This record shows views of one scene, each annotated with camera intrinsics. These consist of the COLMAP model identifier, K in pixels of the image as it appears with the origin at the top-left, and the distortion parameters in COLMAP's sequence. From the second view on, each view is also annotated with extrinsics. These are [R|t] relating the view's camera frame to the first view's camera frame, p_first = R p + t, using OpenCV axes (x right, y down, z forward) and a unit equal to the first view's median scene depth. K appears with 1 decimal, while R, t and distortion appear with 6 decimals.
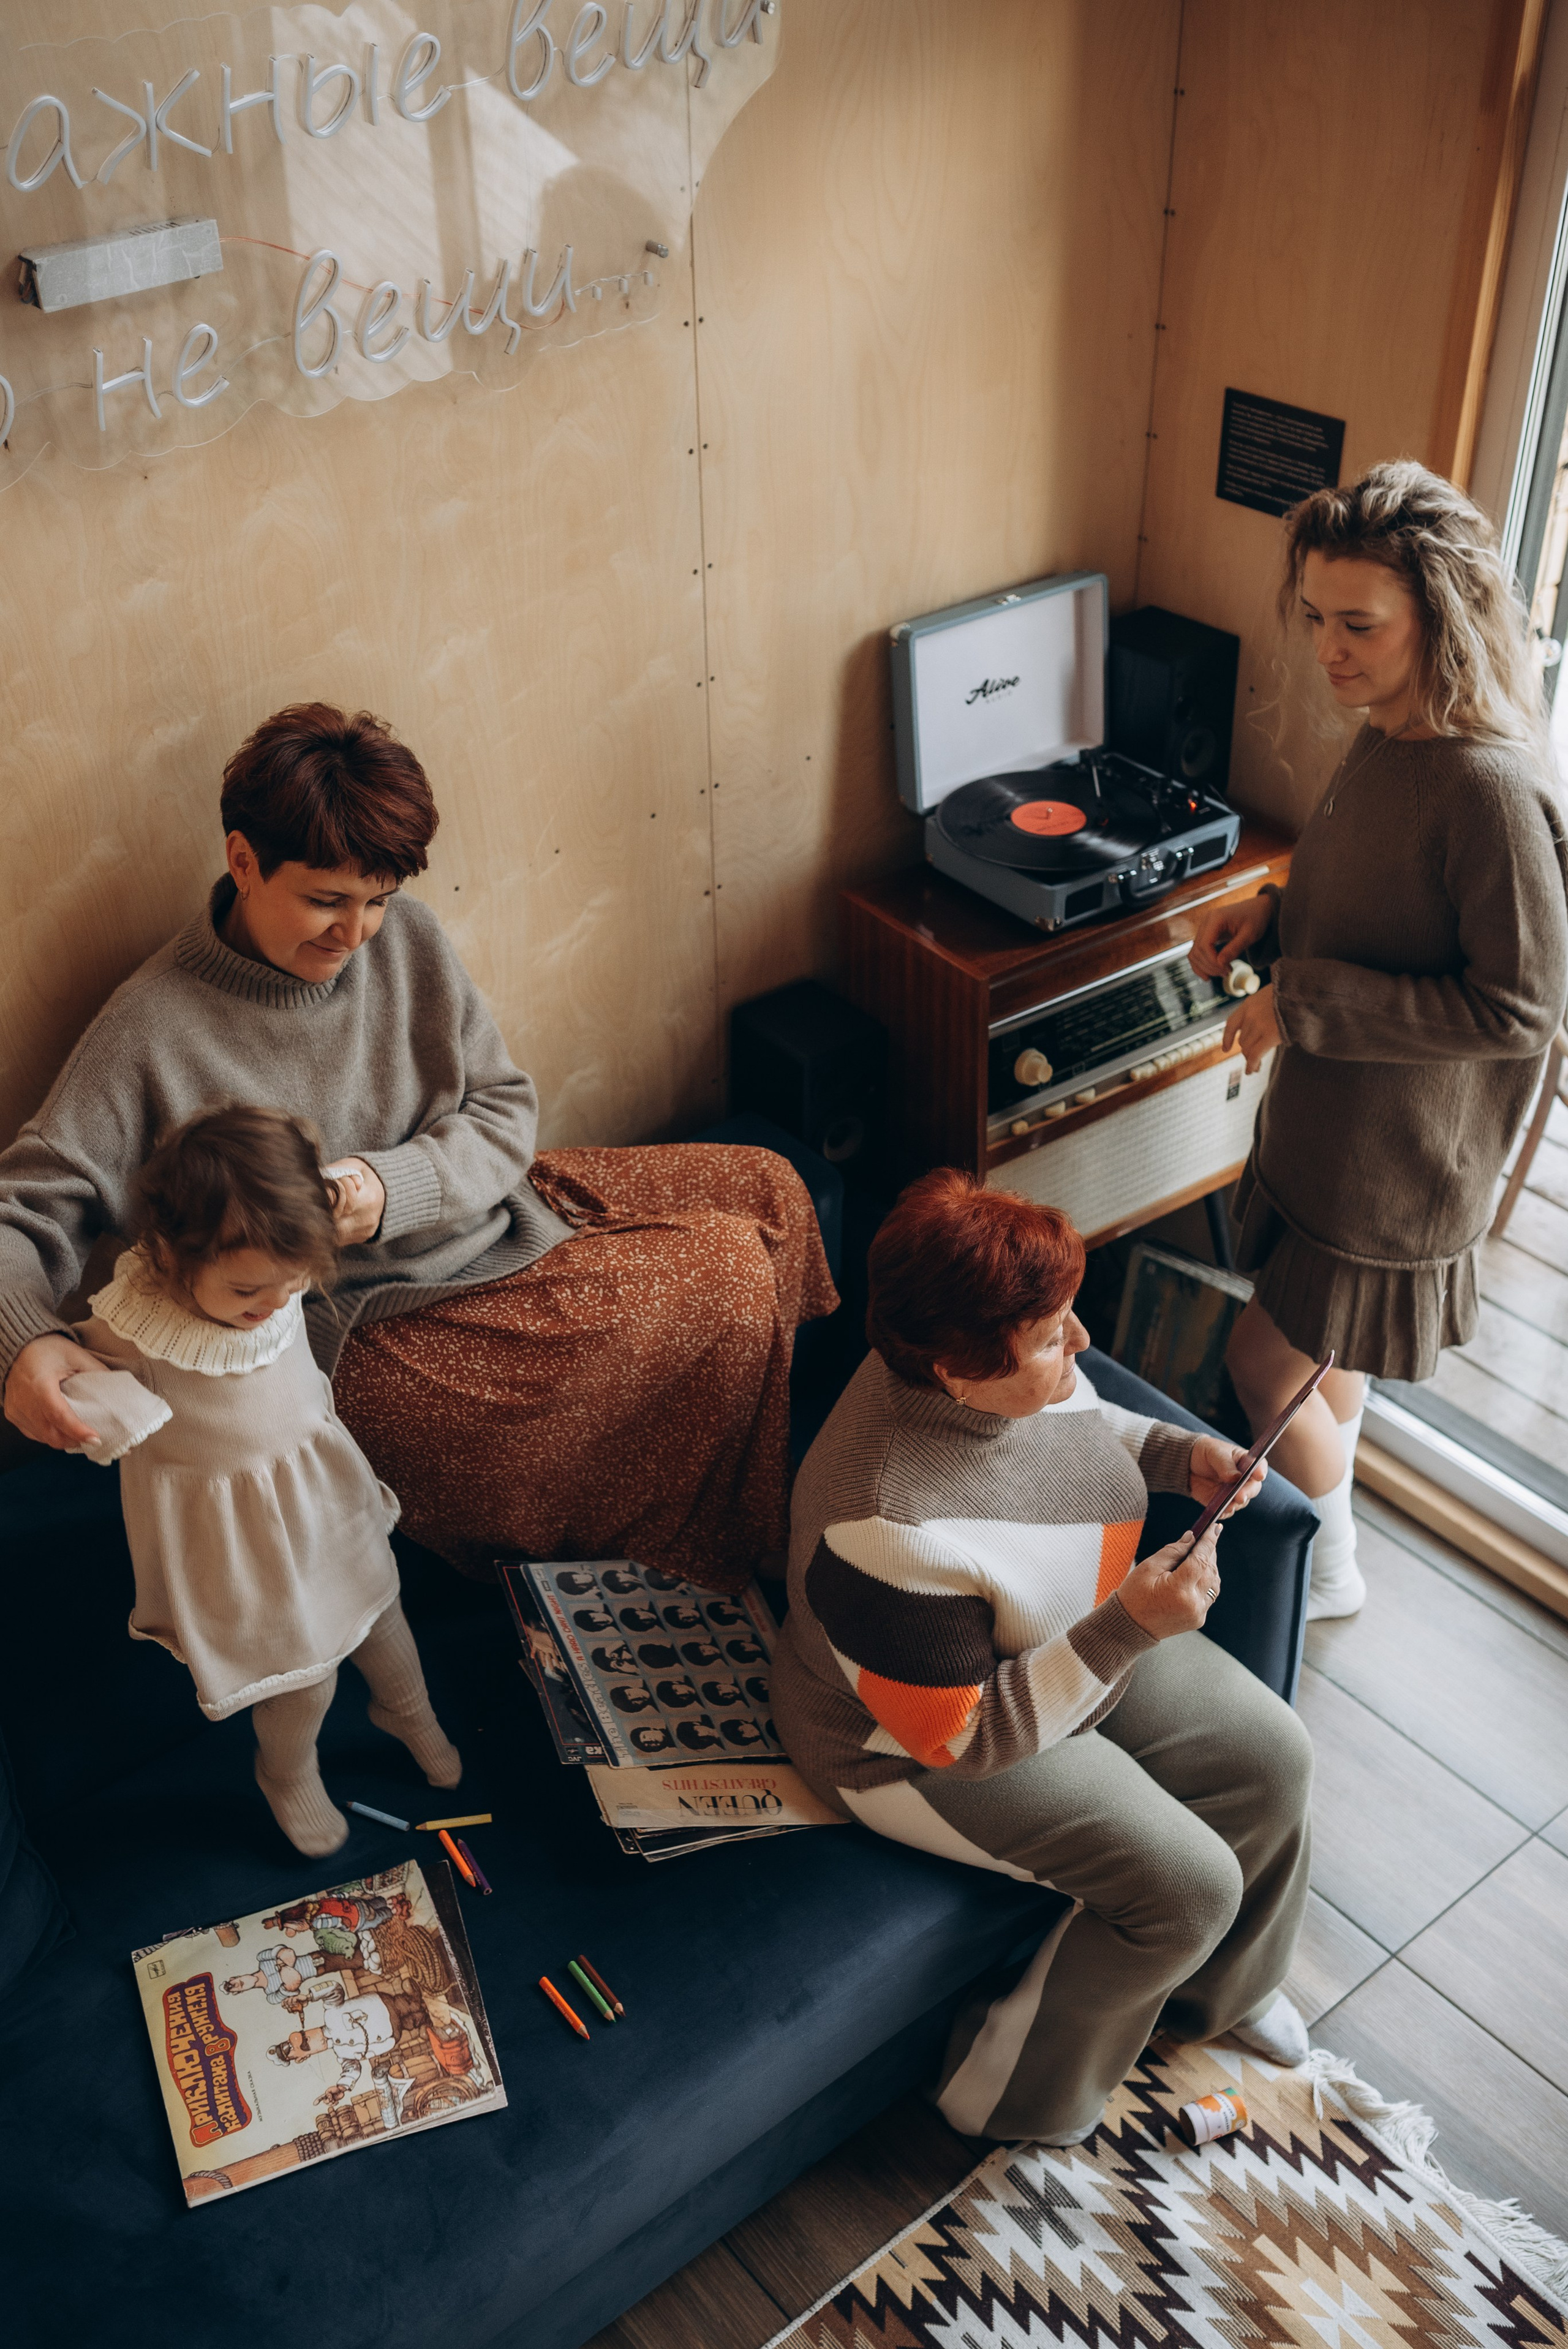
lens RADIAL K [[2300.9, 0, 784.0], [0, 2300.9, 1174.5], [0, 0, 1]] dist [-0.001694, -0.008352]
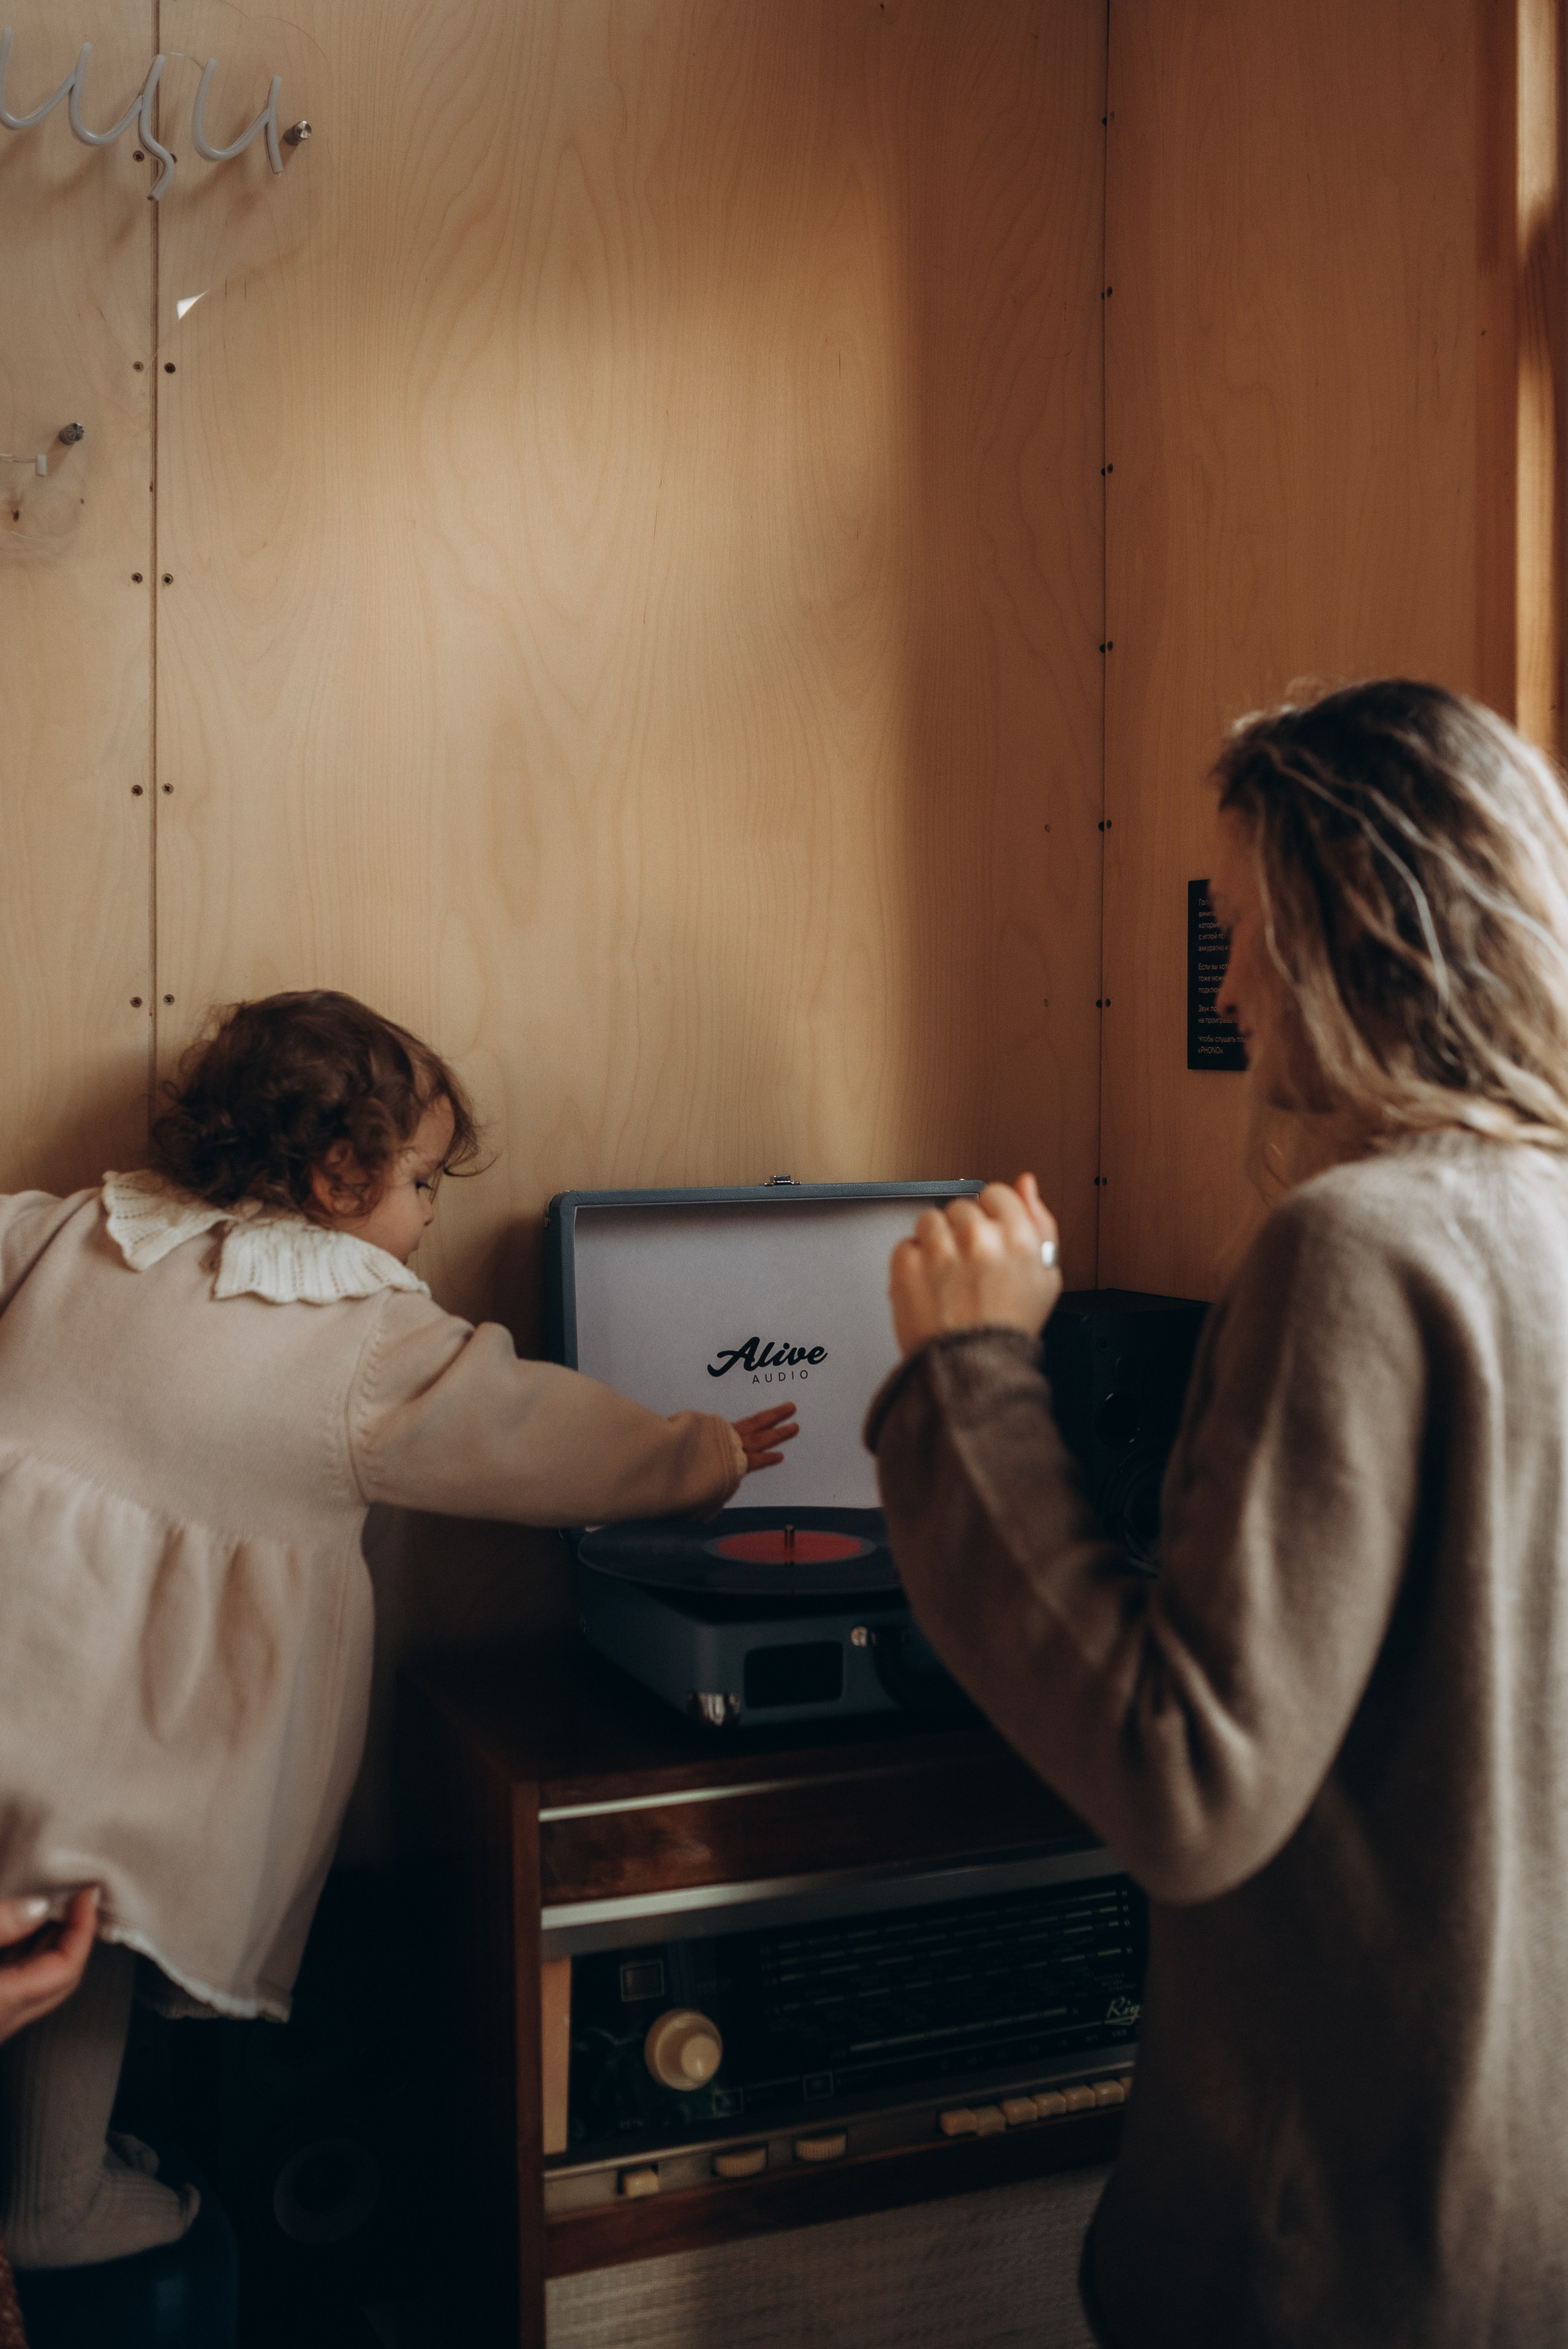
lens RADIAL K [[2416.2, 0, 784.4], [0, 2416.2, 1109.1], [0, 0, 1]] dist [-0.089819, 0.003463]
pose [[0.970816, 0.027874, -0.238202, 0.276333], [-0.154163, 0.833367, -0.530786, 0.055334], [0.183714, 0.552017, 0.813342, 0.592647]]
